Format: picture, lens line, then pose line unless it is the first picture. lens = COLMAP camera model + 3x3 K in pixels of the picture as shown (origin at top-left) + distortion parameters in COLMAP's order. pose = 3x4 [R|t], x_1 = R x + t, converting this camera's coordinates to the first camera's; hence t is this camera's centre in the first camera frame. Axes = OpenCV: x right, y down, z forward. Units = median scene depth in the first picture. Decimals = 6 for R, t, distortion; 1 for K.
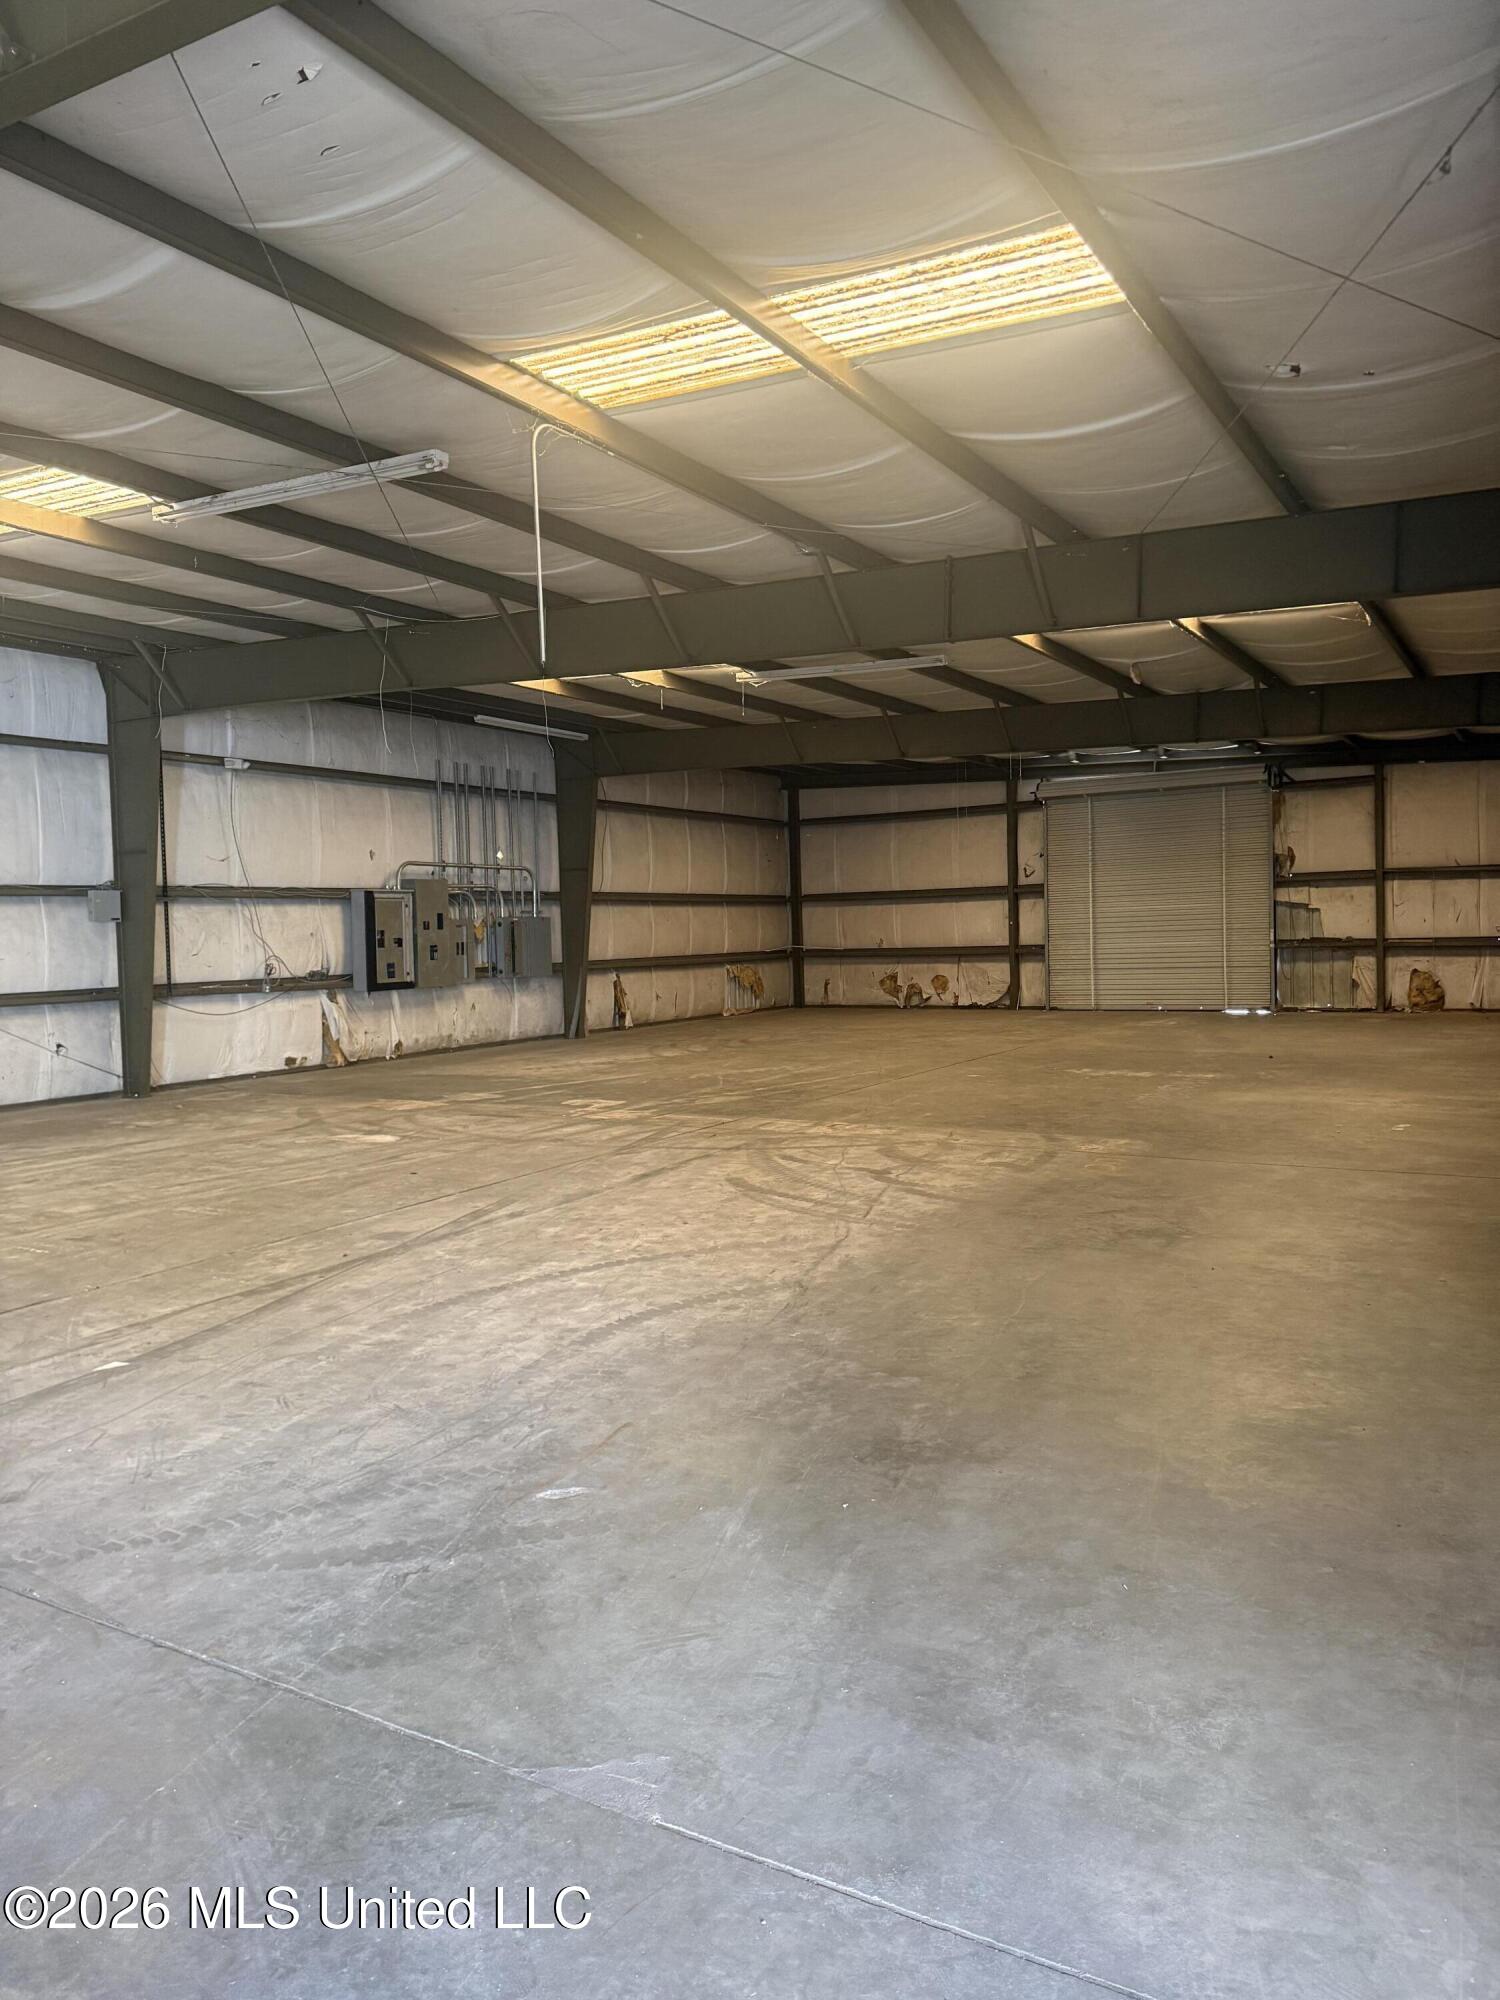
lens RADIAL K [[1426.8, 0, 734.2], [0, 1426.8, 1011.6], [0, 0, 1]] dist [0.127880, -0.169441]
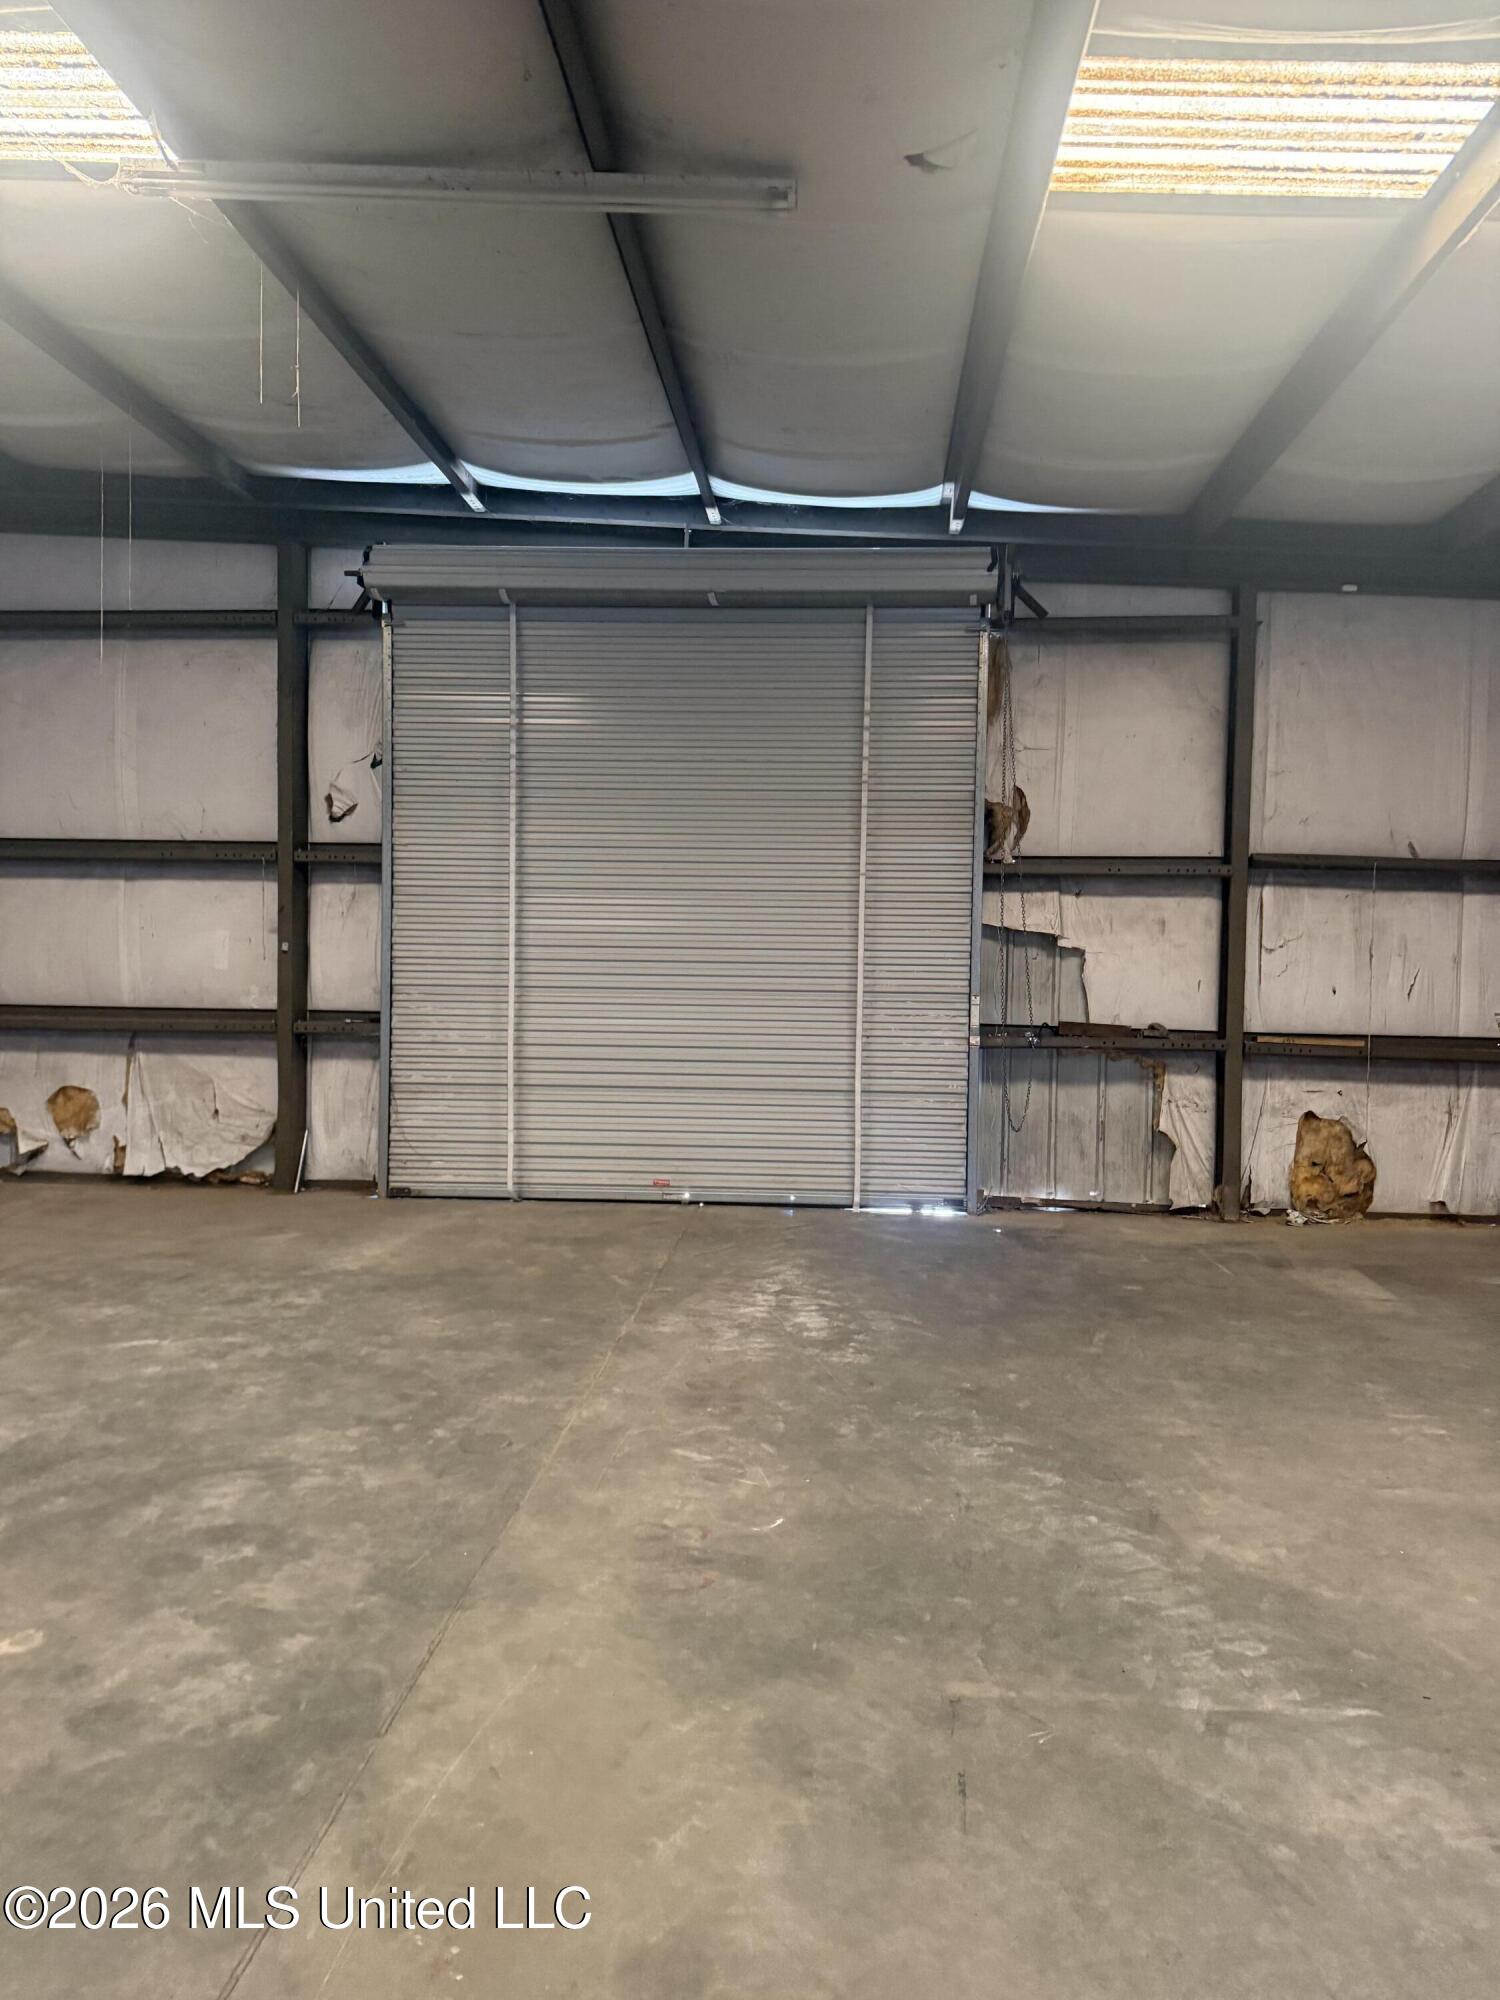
lens RADIAL K [[1426.8, 0, 734.2], [0, 1426.8, 1011.6], [0, 0, 1]] dist [0.127880, -0.169441]
pose [[0.889148, 0.037341, 0.456095, 0.136357], [-0.017196, 0.998688, -0.048240, -0.032168], [-0.457297, 0.035050, 0.888623, 0.665618]]
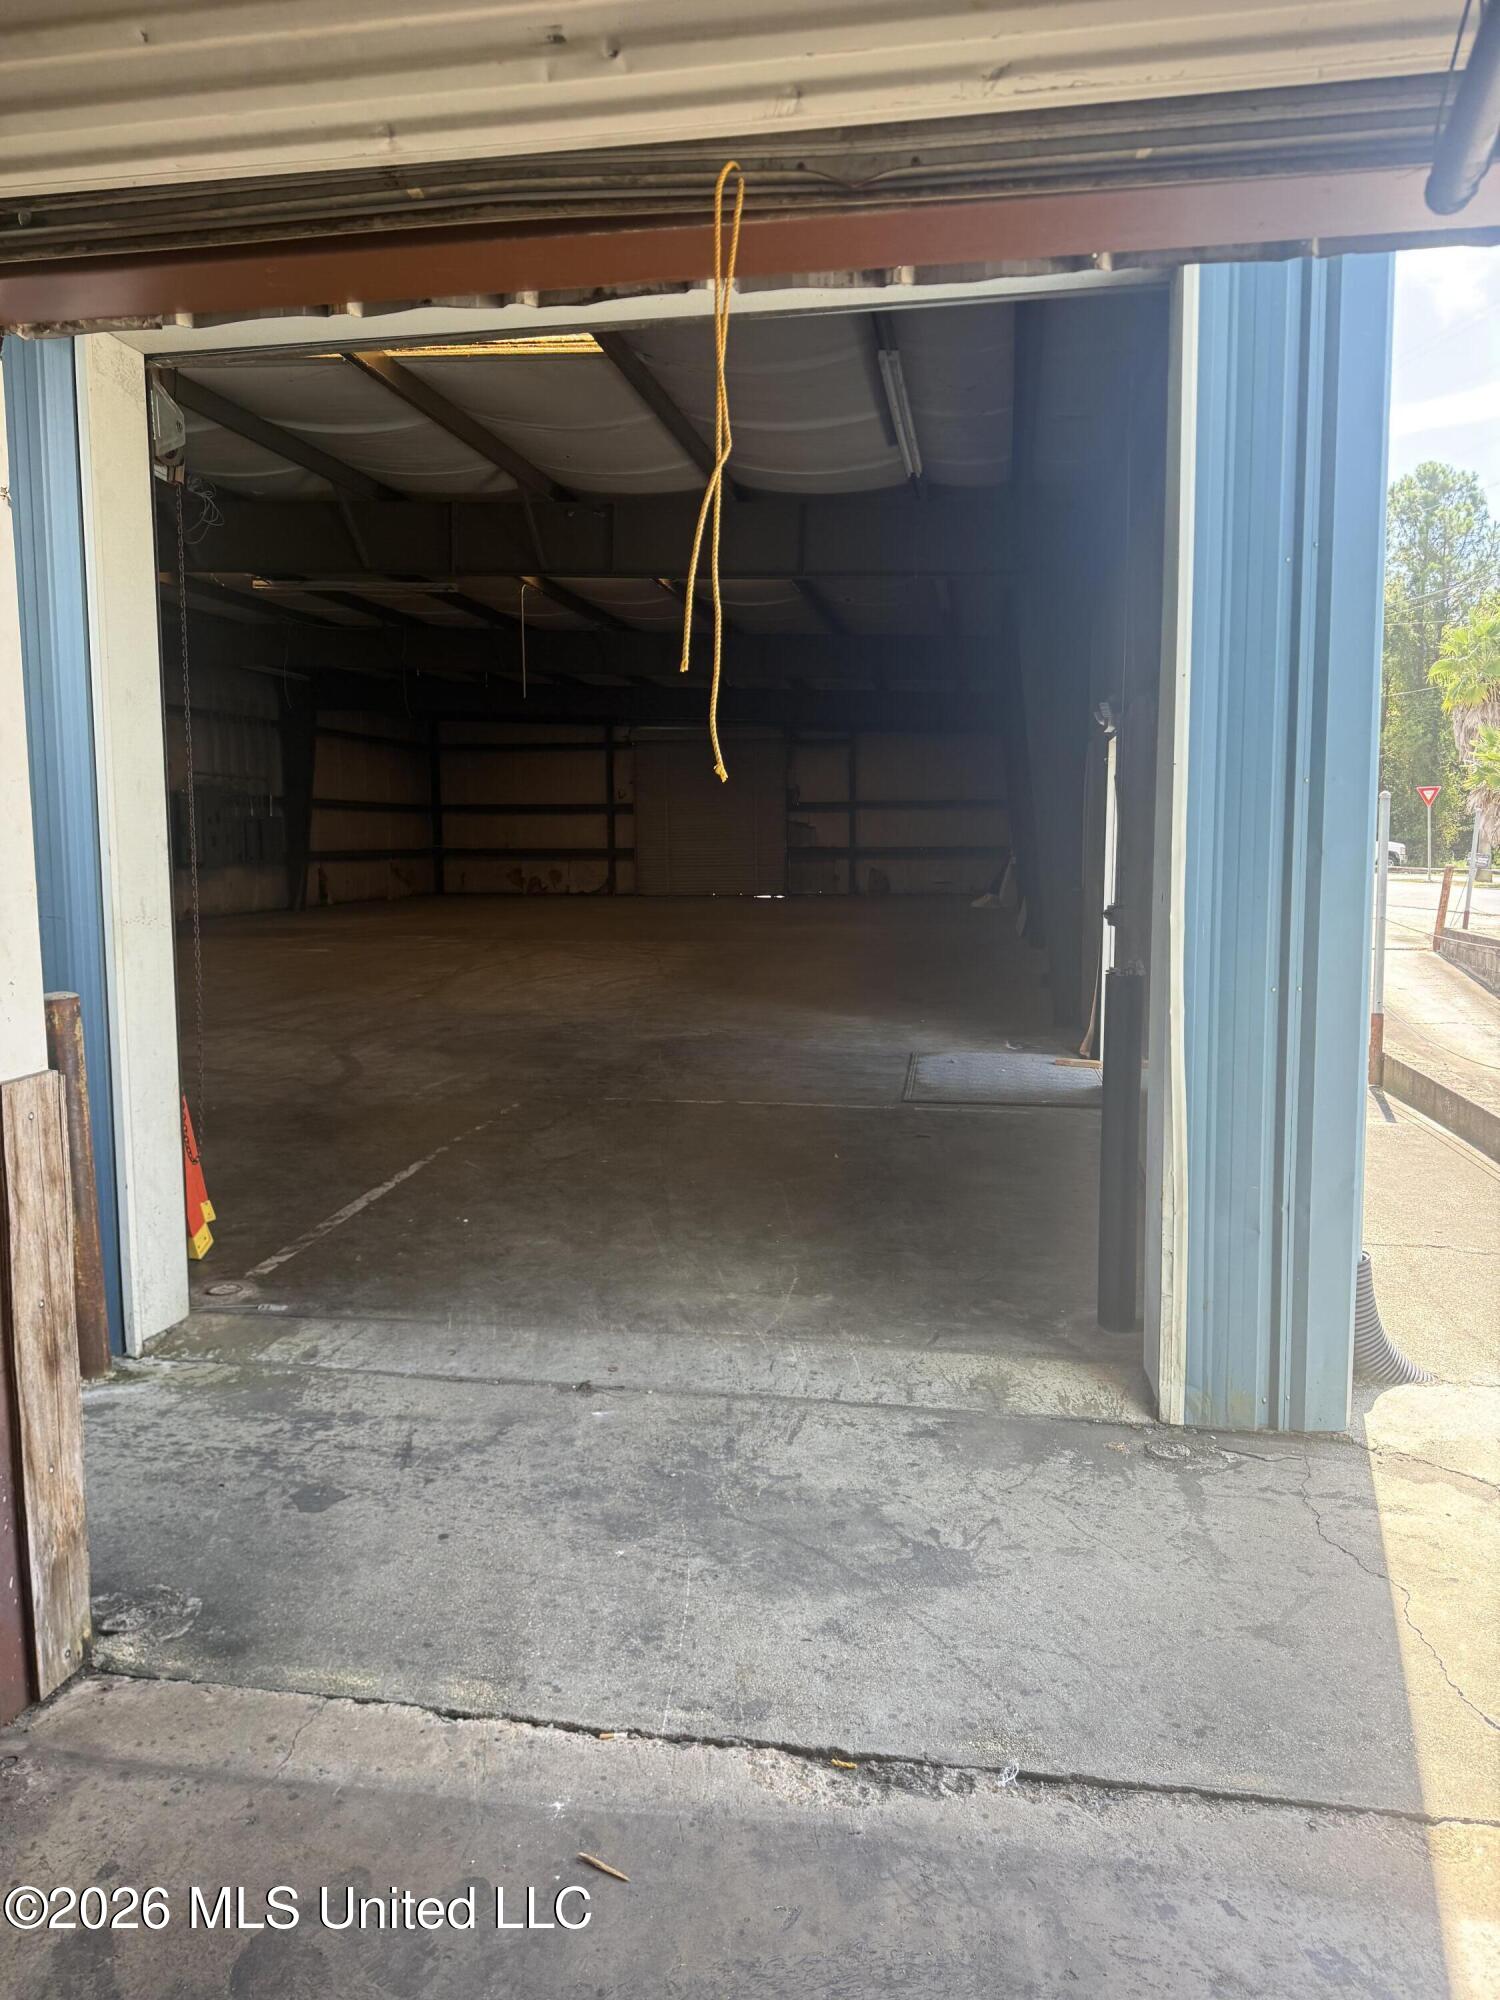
lens RADIAL K [[1426.8, 0, 734.2], [0, 1426.8, 1011.6], [0, 0, 1]] dist [0.127880, -0.169441]
pose [[0.939304, -0.021703, 0.342398, -0.173006], [0.001512, 0.998249, 0.059128, 0.030047], [-0.343082, -0.055022, 0.937693, -0.340845]]
